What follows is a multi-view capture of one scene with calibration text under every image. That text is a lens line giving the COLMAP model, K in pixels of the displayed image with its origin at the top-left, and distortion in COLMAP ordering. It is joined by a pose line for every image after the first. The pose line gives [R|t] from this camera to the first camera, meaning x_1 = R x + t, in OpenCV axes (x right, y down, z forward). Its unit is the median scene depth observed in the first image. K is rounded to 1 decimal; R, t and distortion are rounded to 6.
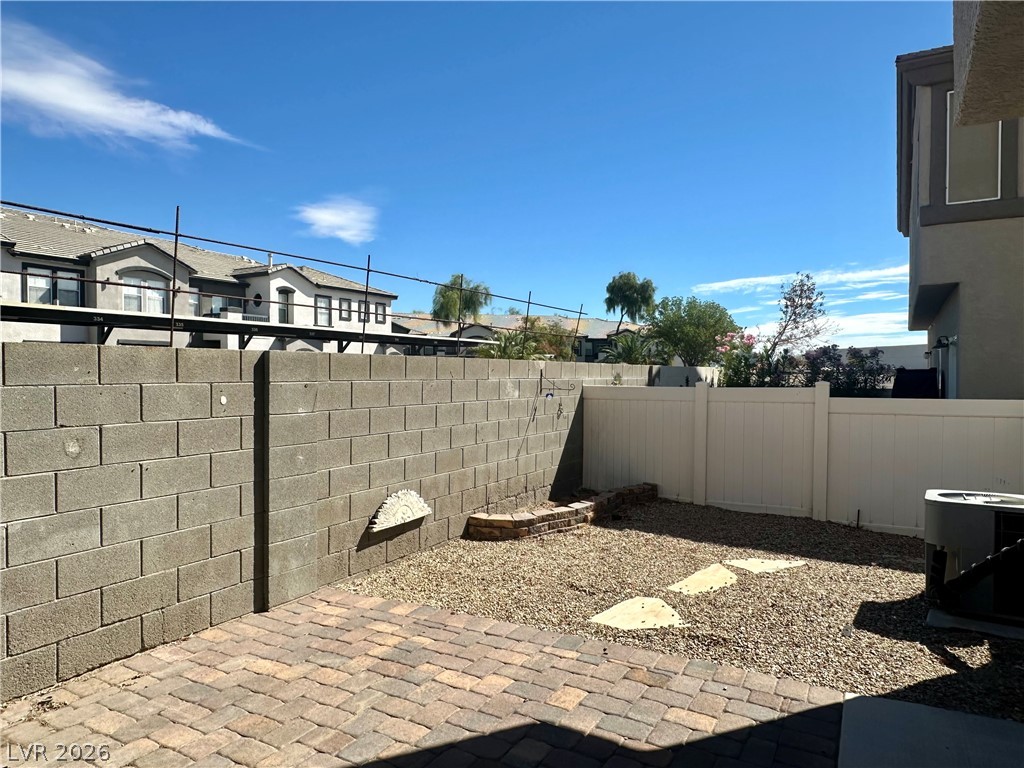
lens RADIAL K [[672.3, 0, 515.2], [0, 672.3, 363.9], [0, 0, 1]] dist [-0.004186, 0.002212]
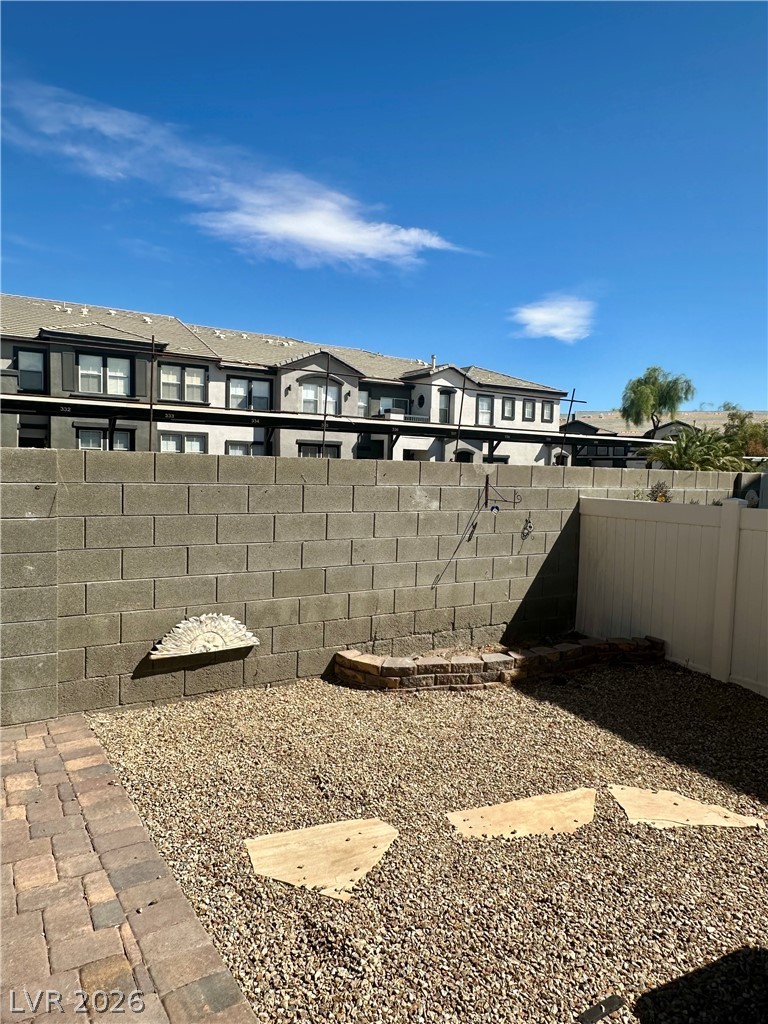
lens RADIAL K [[672.3, 0, 387.1], [0, 672.3, 513.4], [0, 0, 1]] dist [-0.004186, 0.002212]
pose [[0.879561, 0.049741, -0.473179, 0.075319], [-0.015498, 0.996988, 0.075996, -0.000995], [0.475534, -0.059509, 0.877682, 0.066695]]
